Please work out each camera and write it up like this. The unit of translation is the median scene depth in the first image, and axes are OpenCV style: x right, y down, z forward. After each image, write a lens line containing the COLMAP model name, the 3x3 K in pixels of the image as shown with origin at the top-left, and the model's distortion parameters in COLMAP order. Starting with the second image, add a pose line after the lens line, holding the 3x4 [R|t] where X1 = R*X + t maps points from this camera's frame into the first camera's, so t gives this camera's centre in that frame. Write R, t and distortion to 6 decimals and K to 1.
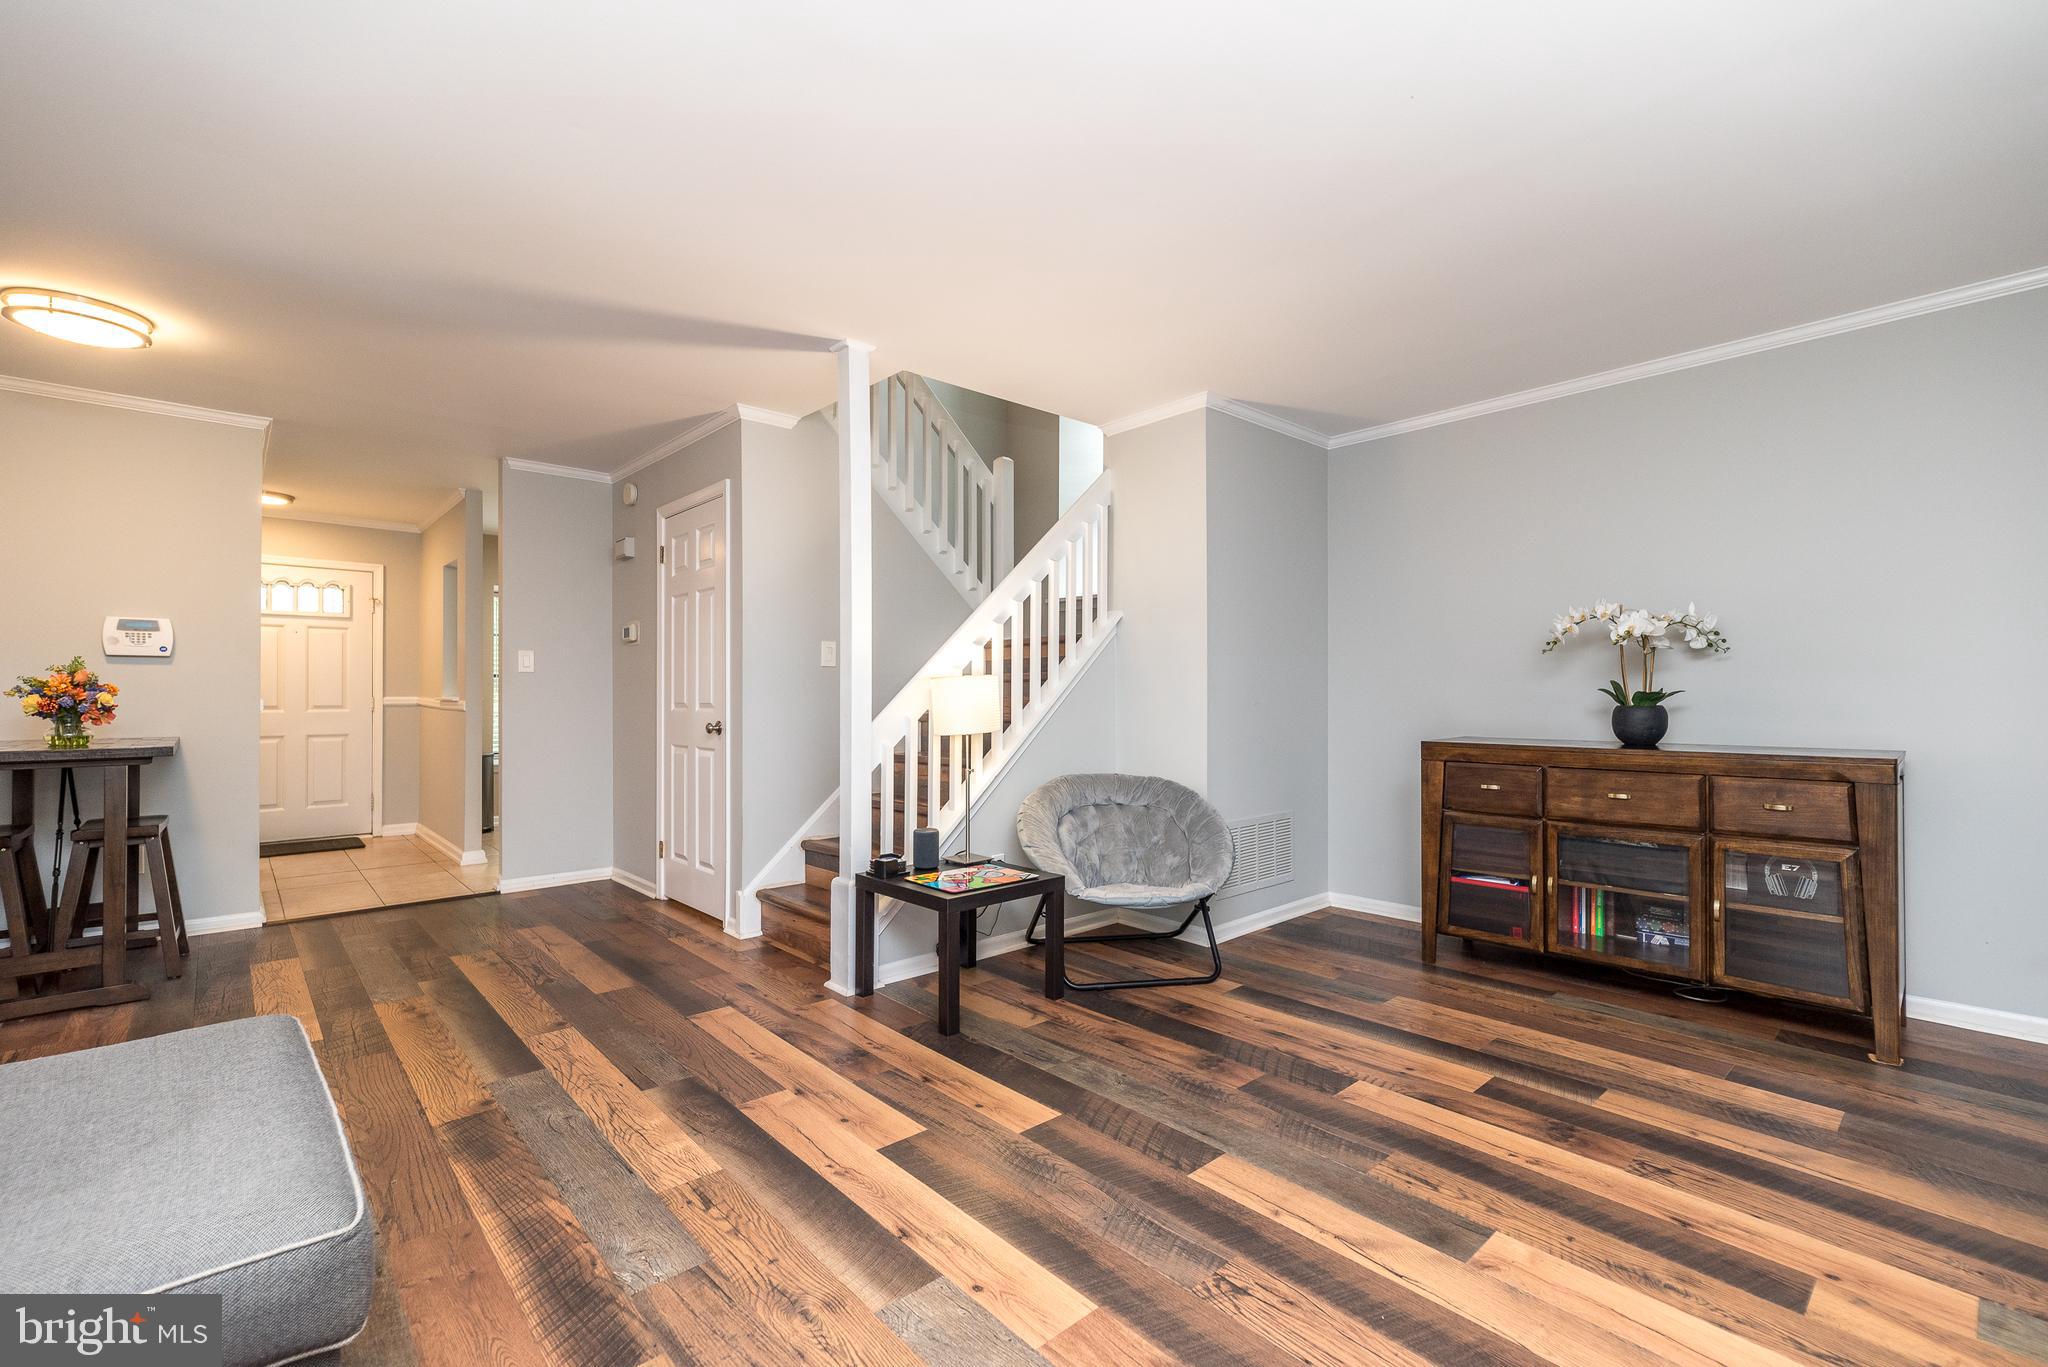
lens RADIAL K [[881.8, 0, 1032.6], [0, 881.8, 685.9], [0, 0, 1]] dist [0.008946, 0.000116]
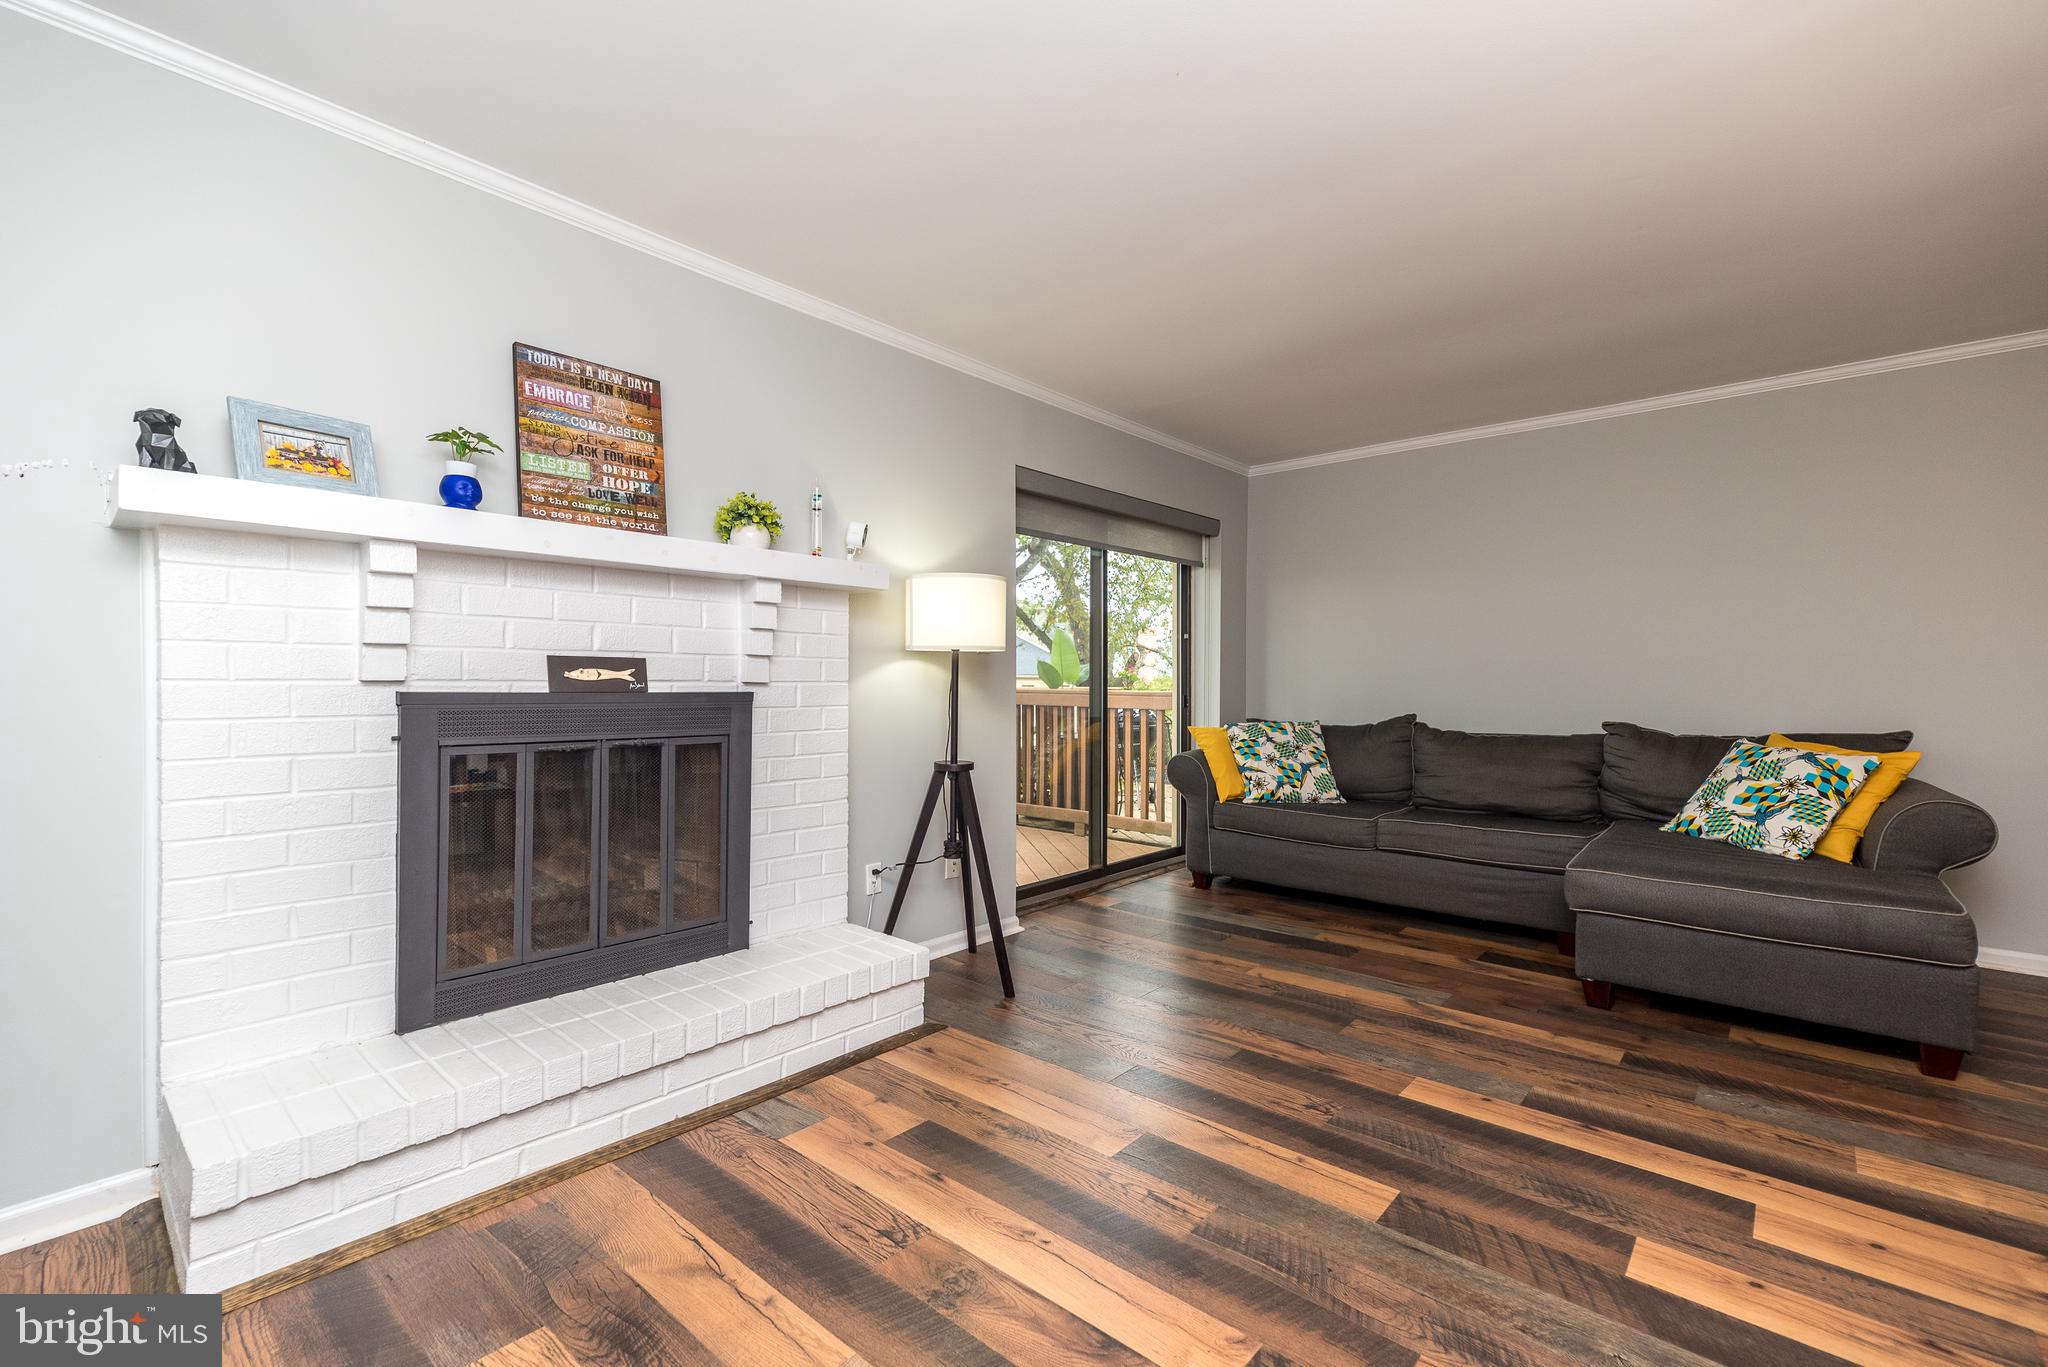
lens RADIAL K [[881.8, 0, 1020.1], [0, 881.8, 687.3], [0, 0, 1]] dist [0.008946, 0.000116]
pose [[-0.994946, -0.004125, -0.100327, 0.570852], [-0.003881, 0.999989, -0.002627, 0.011428], [0.100336, -0.002225, -0.994951, 1.600440]]
